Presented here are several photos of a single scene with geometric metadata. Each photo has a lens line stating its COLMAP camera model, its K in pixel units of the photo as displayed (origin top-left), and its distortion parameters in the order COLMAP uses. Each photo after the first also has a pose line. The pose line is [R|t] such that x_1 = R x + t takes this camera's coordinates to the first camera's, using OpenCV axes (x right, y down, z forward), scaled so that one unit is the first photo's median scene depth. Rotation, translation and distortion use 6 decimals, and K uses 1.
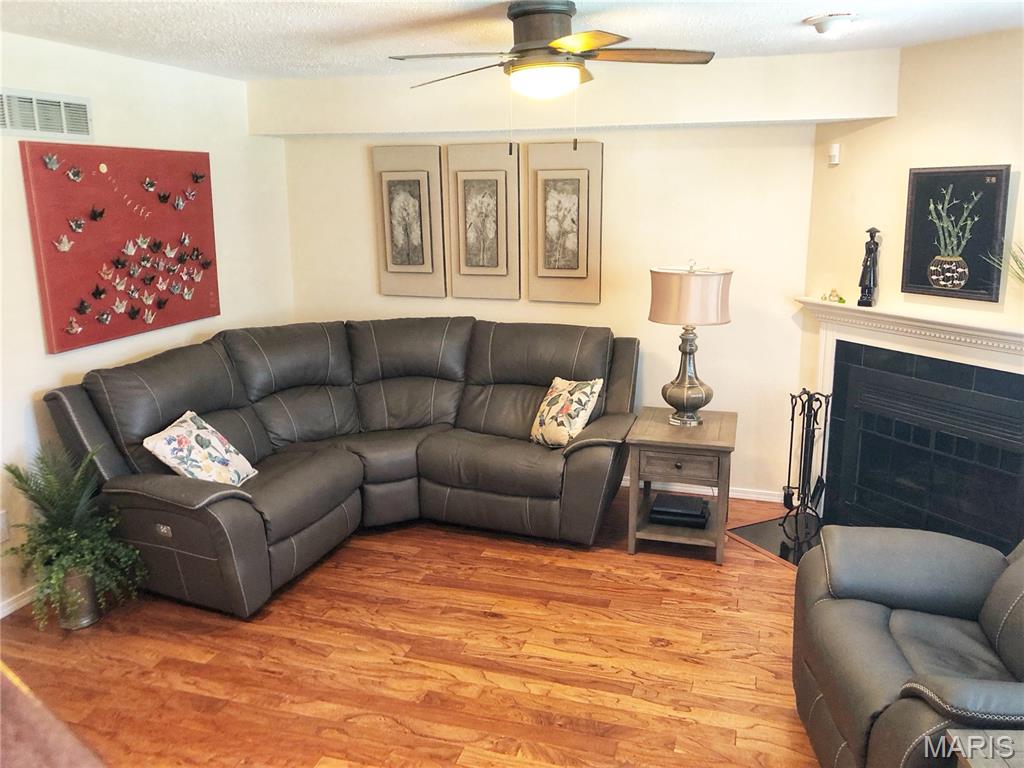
lens RADIAL K [[819.6, 0, 512.0], [0, 819.6, 384.0], [0, 0, 1]] dist [0.077829, -0.197063]
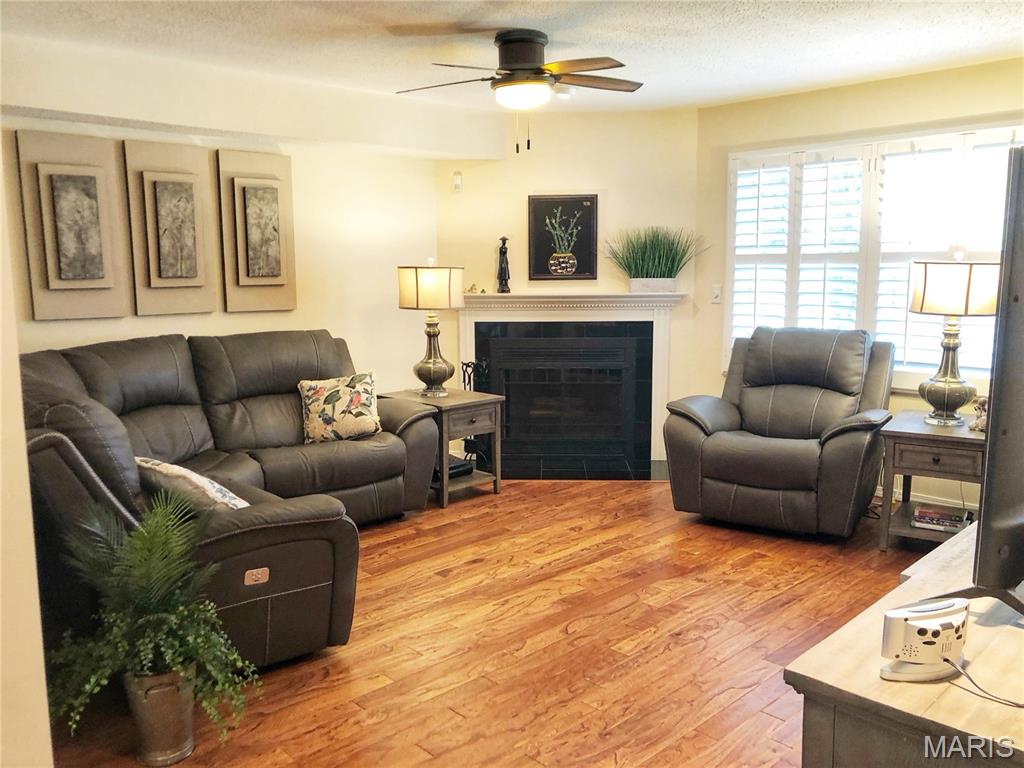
lens RADIAL K [[838.2, 0, 512.0], [0, 838.2, 384.0], [0, 0, 1]] dist [0.086461, -0.157217]
pose [[0.488554, -0.127193, 0.863213, -0.800439], [0.192291, 0.980689, 0.035672, 0.009782], [-0.851081, 0.148561, 0.503578, 0.285674]]
